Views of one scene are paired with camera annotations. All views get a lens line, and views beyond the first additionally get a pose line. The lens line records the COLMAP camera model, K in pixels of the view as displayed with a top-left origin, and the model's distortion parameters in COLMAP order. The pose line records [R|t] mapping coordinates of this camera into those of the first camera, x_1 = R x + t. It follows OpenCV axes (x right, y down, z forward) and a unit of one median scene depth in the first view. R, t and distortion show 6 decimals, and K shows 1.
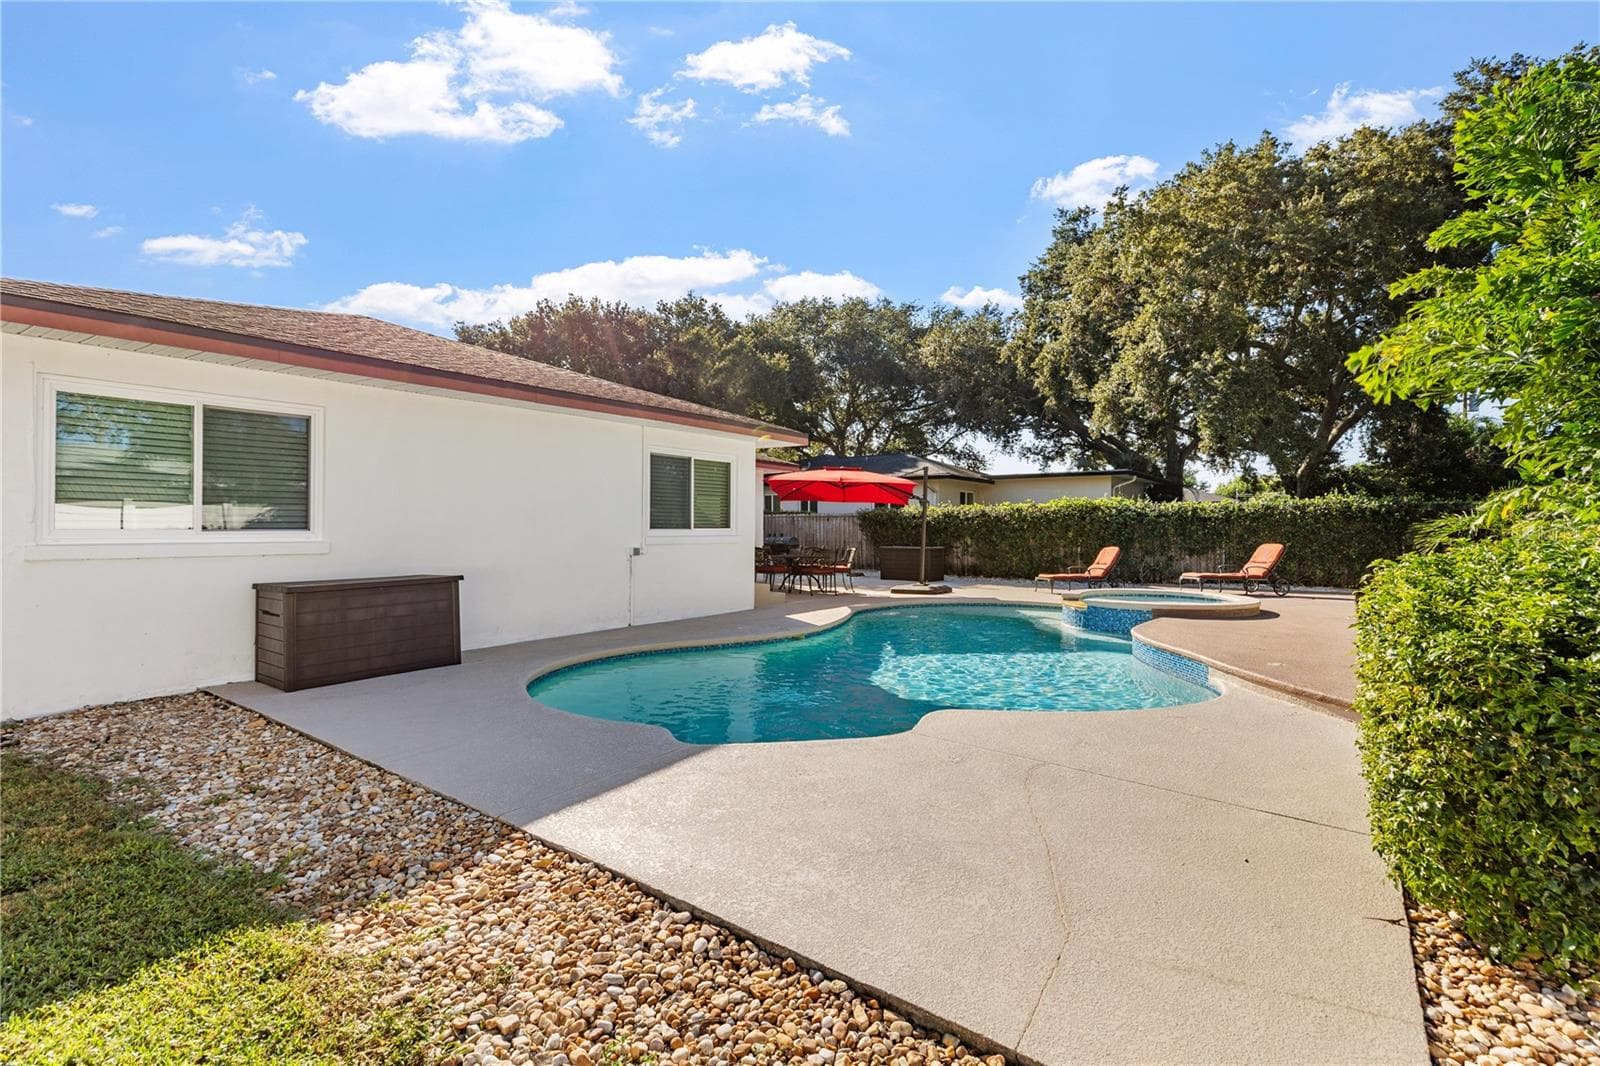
lens RADIAL K [[720.2, 0, 802.7], [0, 720.2, 534.1], [0, 0, 1]] dist [-0.000324, 0.000140]
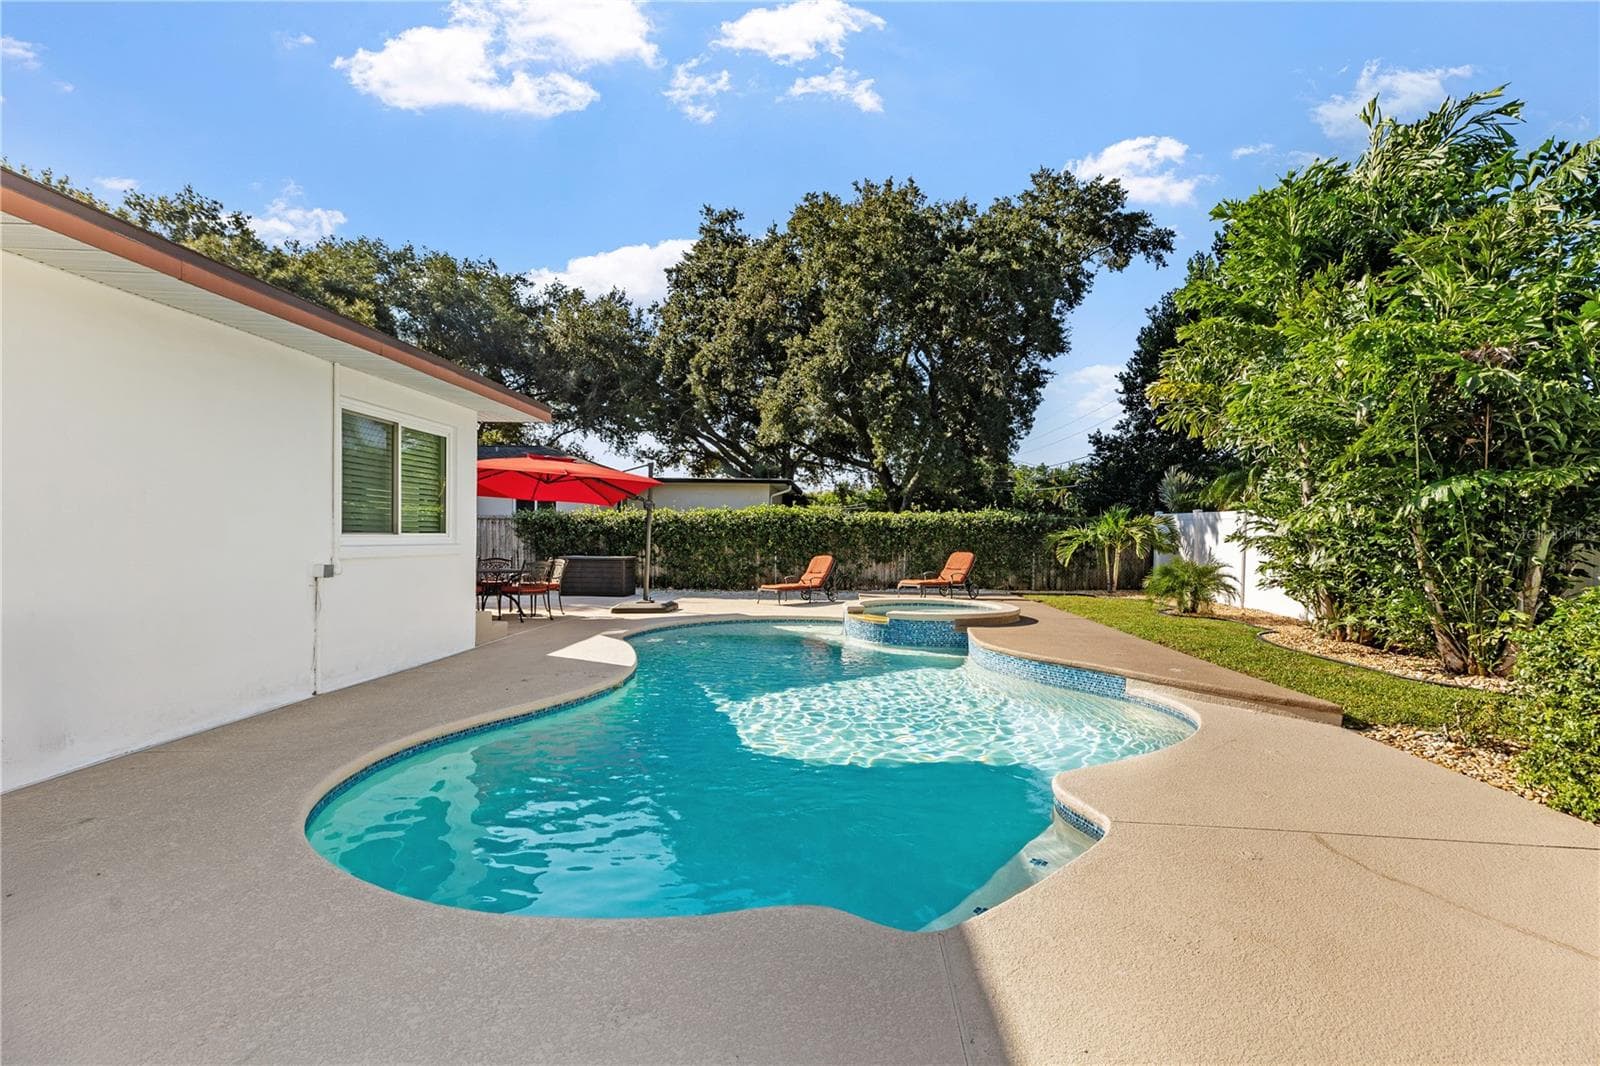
lens RADIAL K [[728.3, 0, 800.9], [0, 728.3, 557.0], [0, 0, 1]] dist [0.001347, 0.000416]
pose [[0.821053, -0.007504, 0.570803, -0.152331], [-0.005327, 0.999769, 0.020805, -0.000834], [-0.570827, -0.020123, 0.820824, 0.172612]]
